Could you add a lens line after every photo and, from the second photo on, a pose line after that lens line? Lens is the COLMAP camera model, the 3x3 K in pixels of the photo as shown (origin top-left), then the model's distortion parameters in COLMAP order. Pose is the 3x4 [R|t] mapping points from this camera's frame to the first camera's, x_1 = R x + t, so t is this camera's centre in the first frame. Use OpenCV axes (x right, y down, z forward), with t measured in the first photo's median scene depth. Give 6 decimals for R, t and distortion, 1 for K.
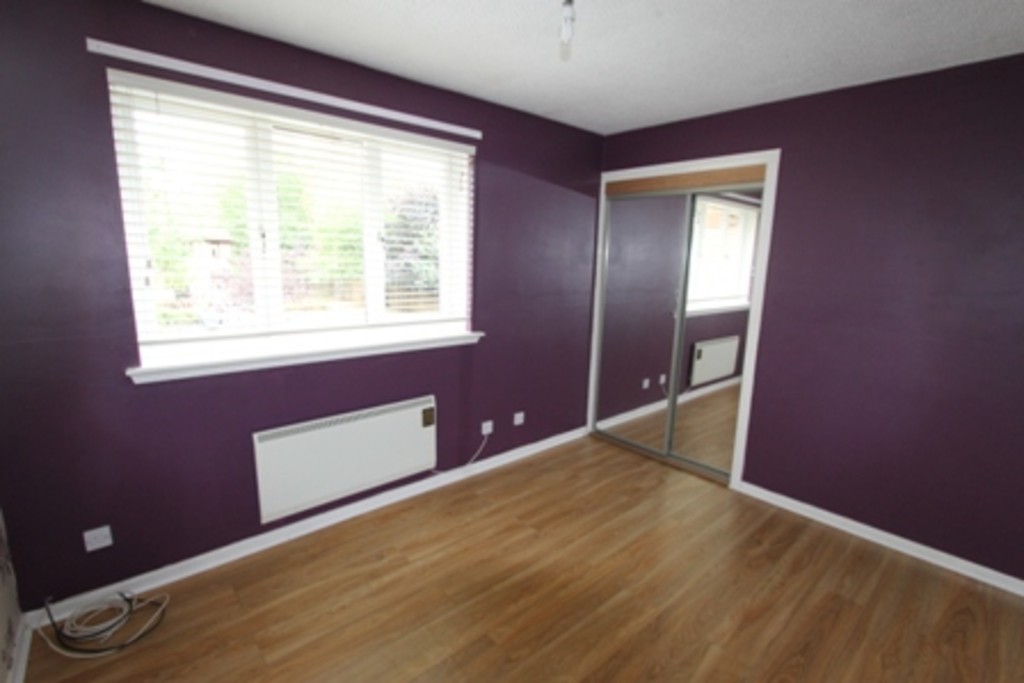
lens RADIAL K [[472.7, 0, 511.3], [0, 472.7, 338.0], [0, 0, 1]] dist [-0.002934, -0.000444]
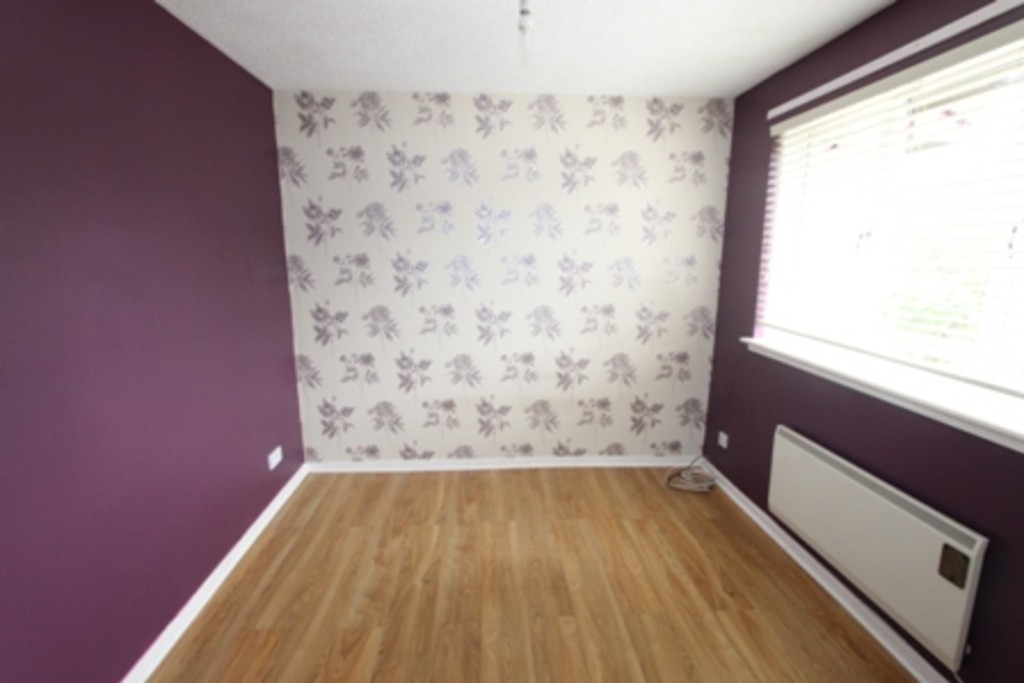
lens RADIAL K [[472.7, 0, 512.2], [0, 472.7, 344.4], [0, 0, 1]] dist [-0.002934, -0.000444]
pose [[-0.616370, 0.121516, -0.778024, 0.720335], [-0.151774, 0.951164, 0.268797, -0.187889], [0.772692, 0.283762, -0.567826, 1.232509]]
